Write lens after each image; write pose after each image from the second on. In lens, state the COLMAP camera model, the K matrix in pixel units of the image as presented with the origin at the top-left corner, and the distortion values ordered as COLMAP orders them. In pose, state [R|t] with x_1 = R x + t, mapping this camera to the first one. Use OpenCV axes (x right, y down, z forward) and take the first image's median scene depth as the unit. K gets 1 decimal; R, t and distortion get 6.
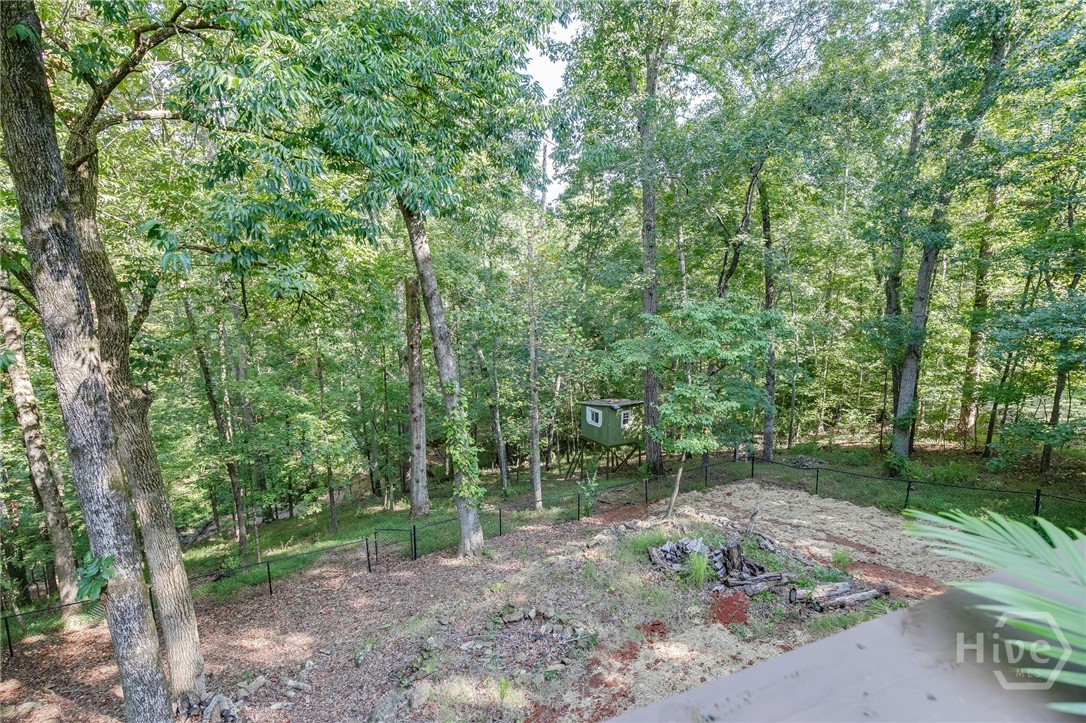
lens RADIAL K [[494.8, 0, 543.0], [0, 494.8, 361.5], [0, 0, 1]] dist [-0.046333, 0.010066]
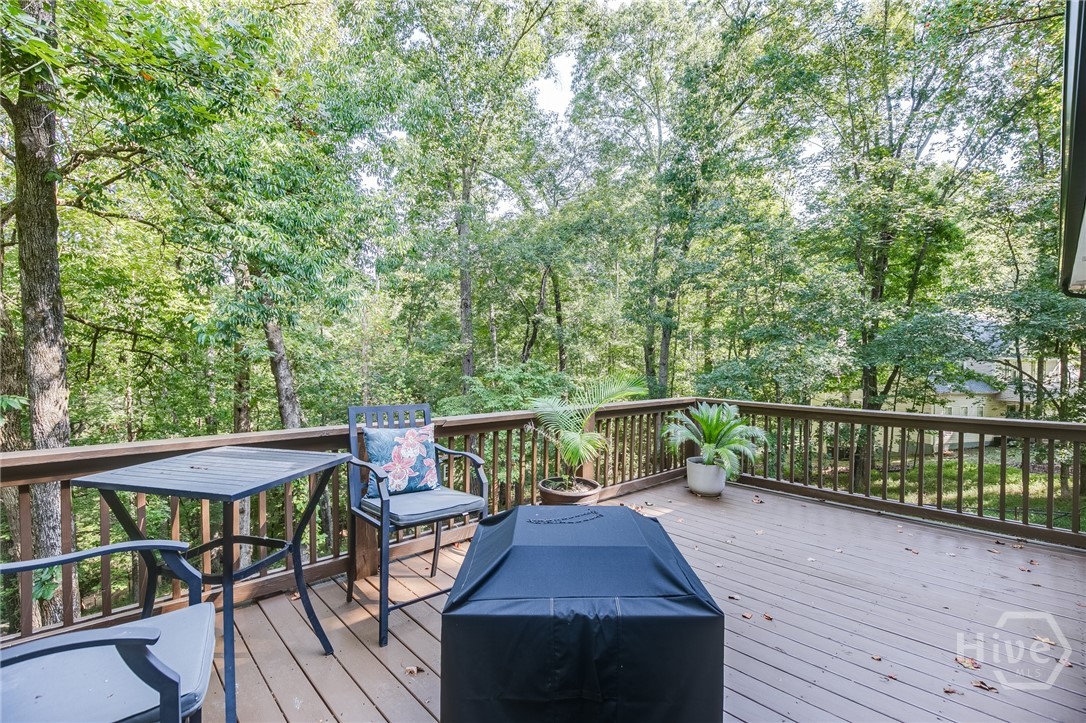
lens RADIAL K [[494.8, 0, 543.0], [0, 494.8, 361.5], [0, 0, 1]] dist [-0.046333, 0.010066]
pose [[0.932642, 0.006050, 0.360753, -0.043874], [0.041492, 0.991427, -0.123896, 0.021448], [-0.358410, 0.130519, 0.924396, -0.165198]]
